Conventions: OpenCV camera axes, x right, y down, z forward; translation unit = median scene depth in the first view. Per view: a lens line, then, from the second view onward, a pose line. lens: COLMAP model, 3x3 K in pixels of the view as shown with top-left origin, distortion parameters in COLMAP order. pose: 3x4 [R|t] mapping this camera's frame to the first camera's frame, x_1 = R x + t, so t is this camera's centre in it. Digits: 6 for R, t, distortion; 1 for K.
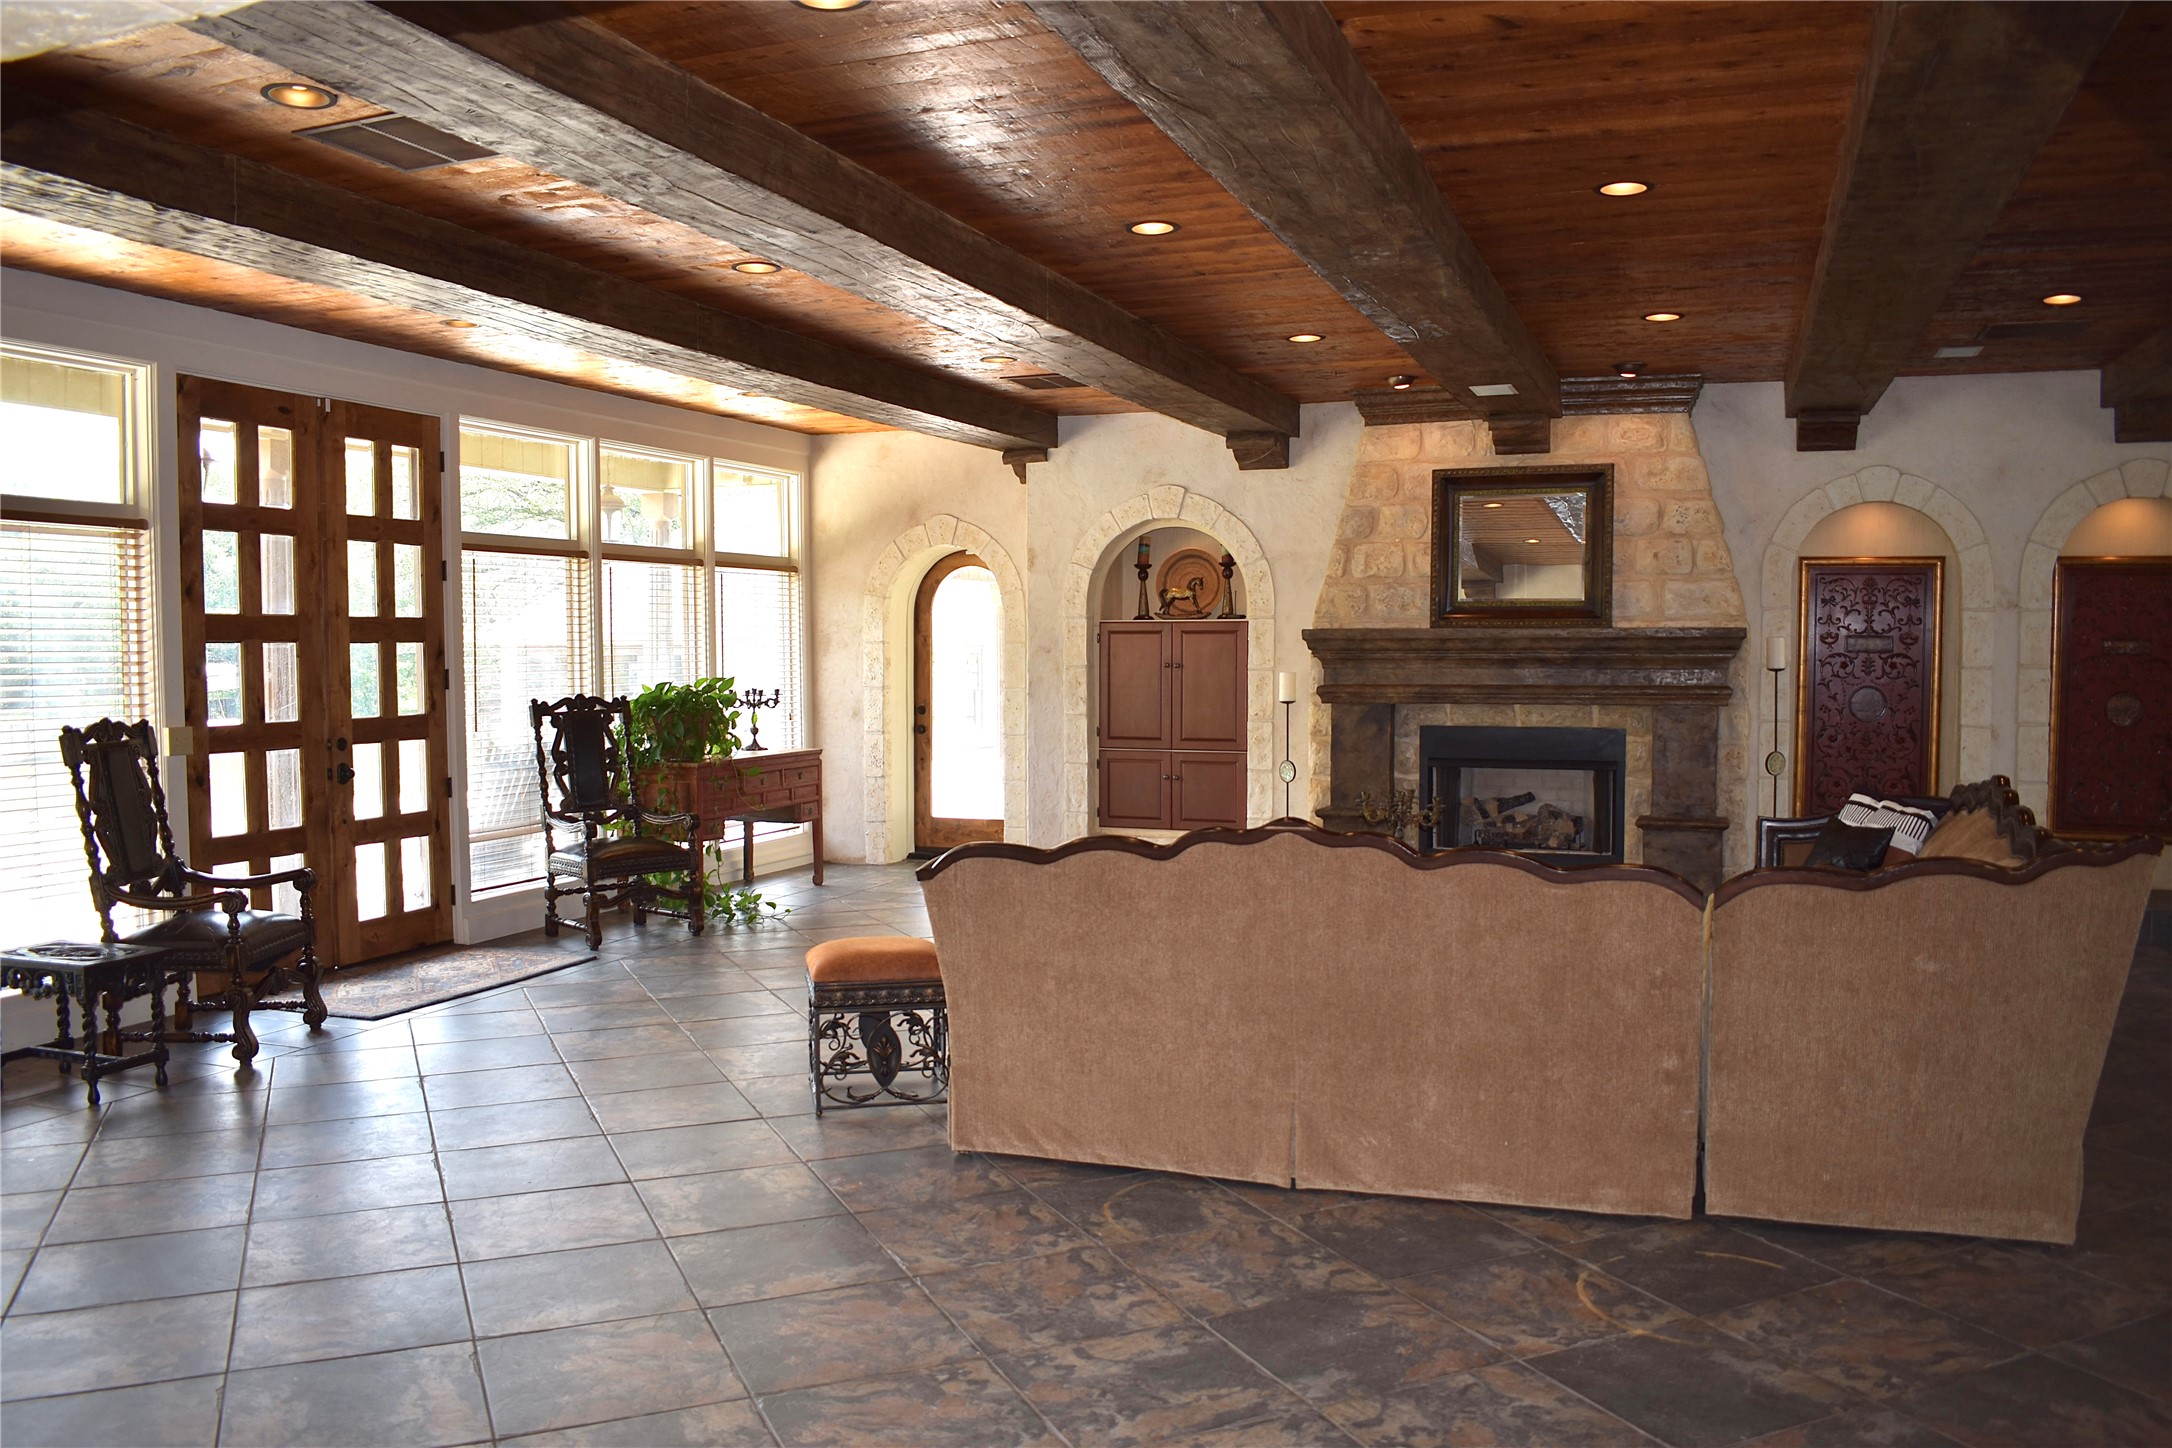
lens RADIAL K [[1702.3, 0, 1079.7], [0, 1702.3, 726.0], [0, 0, 1]] dist [-0.091801, 0.012405]
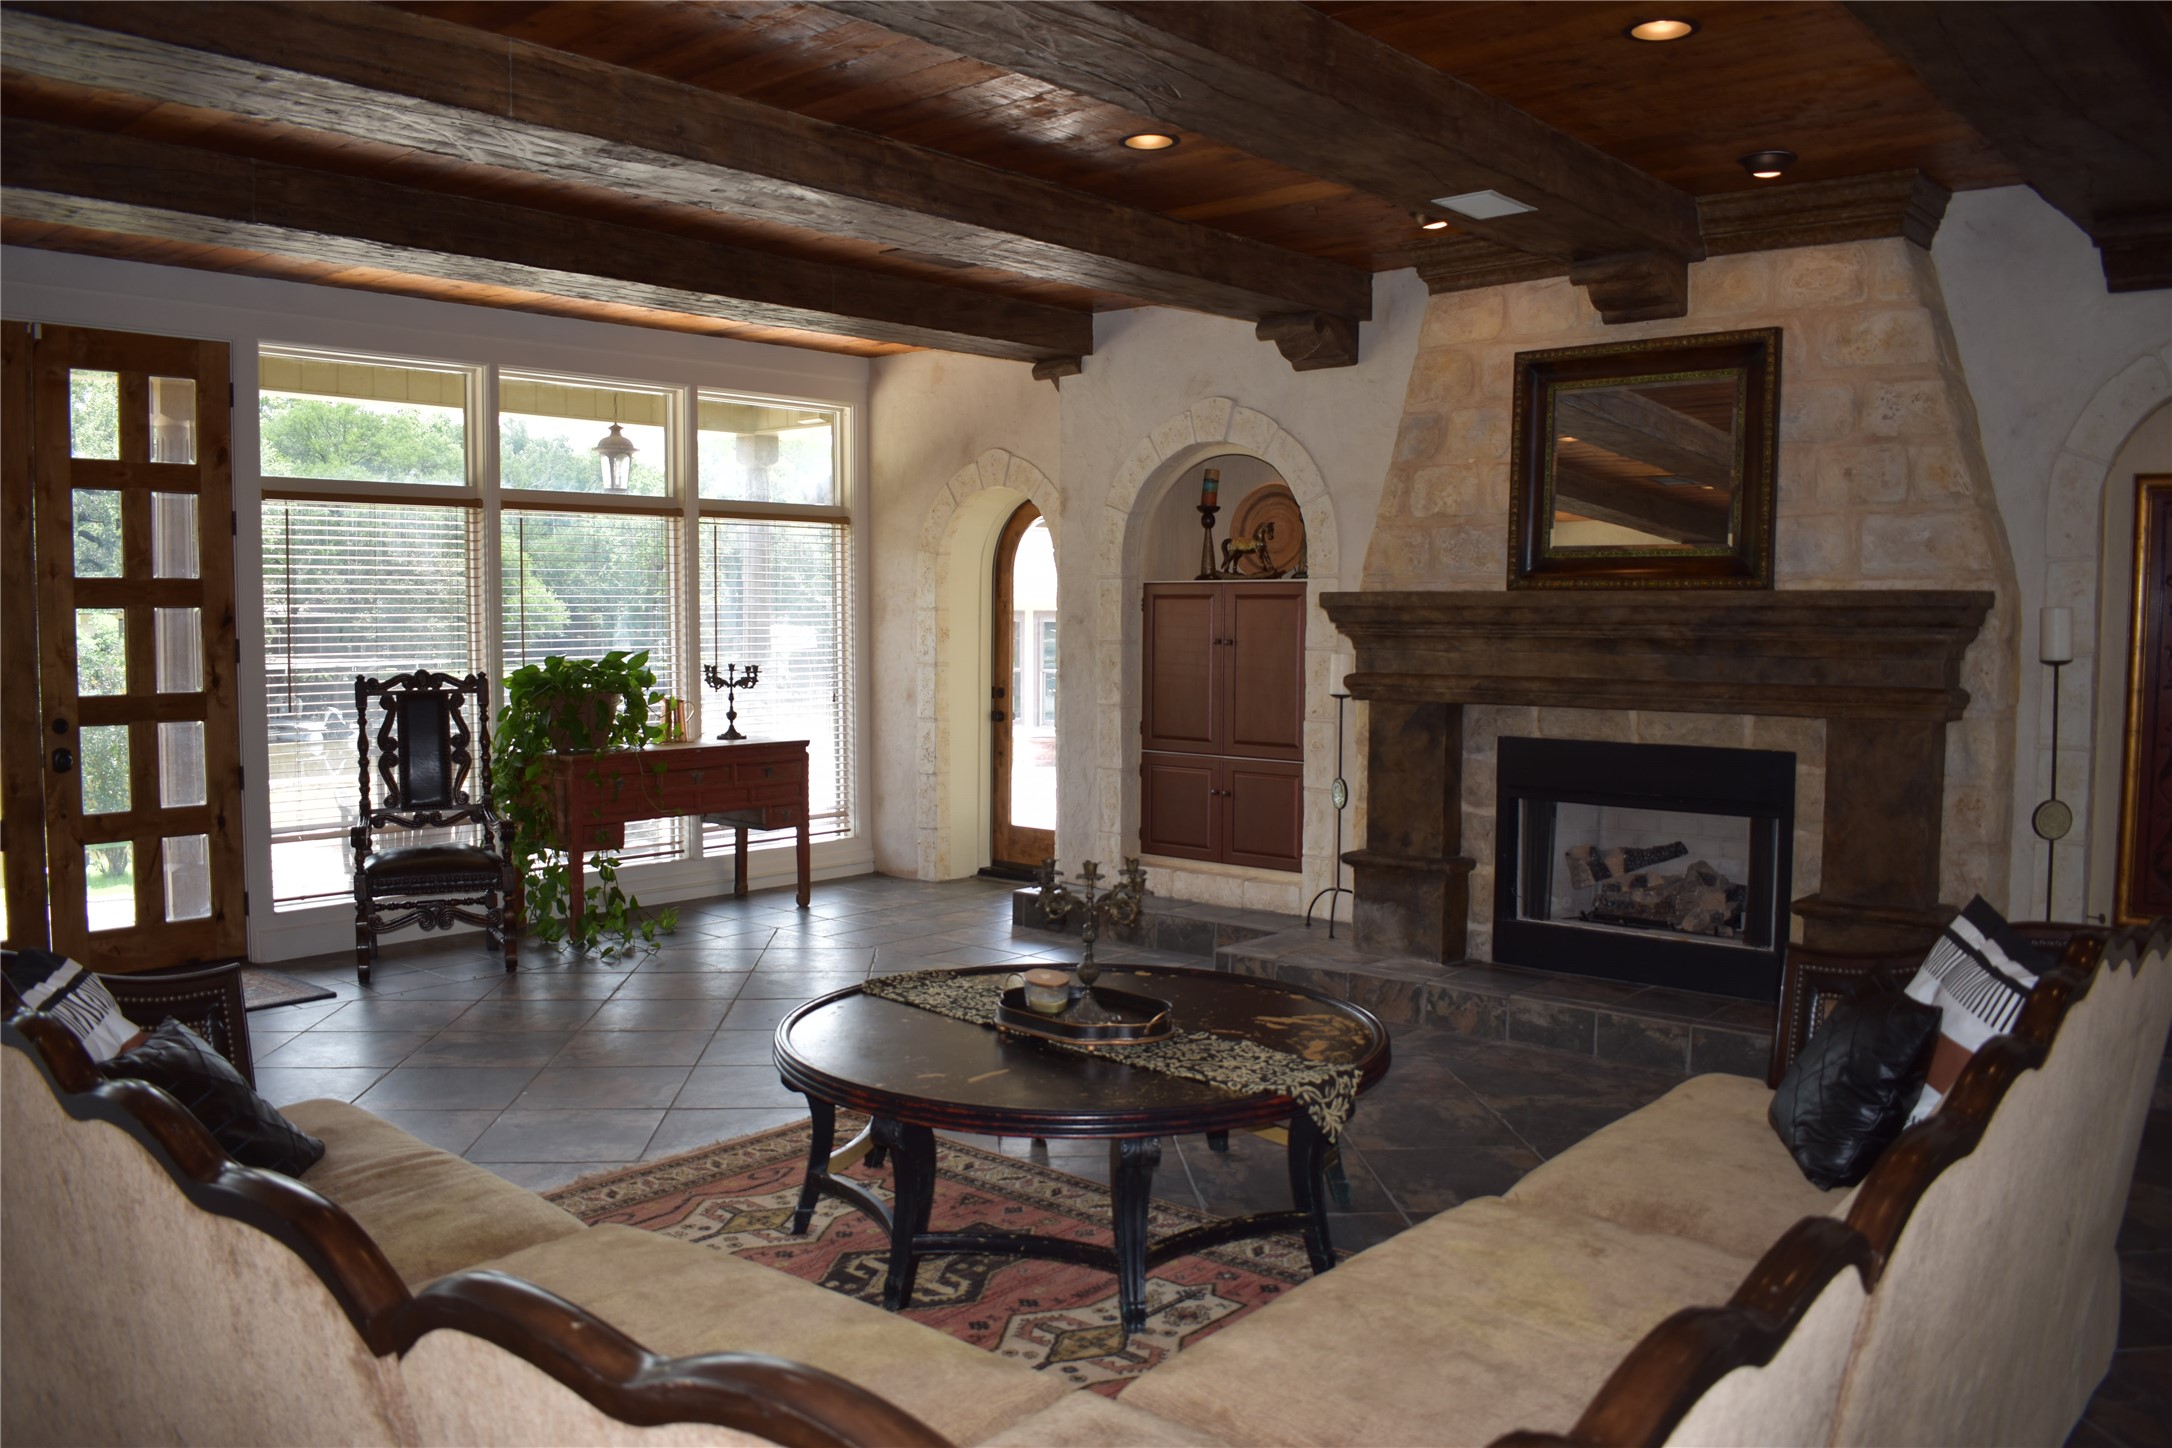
lens RADIAL K [[1702.3, 0, 1079.7], [0, 1702.3, 726.0], [0, 0, 1]] dist [-0.091801, 0.012405]
pose [[0.937898, 0.028170, -0.345766, 0.280629], [-0.021604, 0.999506, 0.022831, -0.016183], [0.346239, -0.013943, 0.938043, 0.316703]]
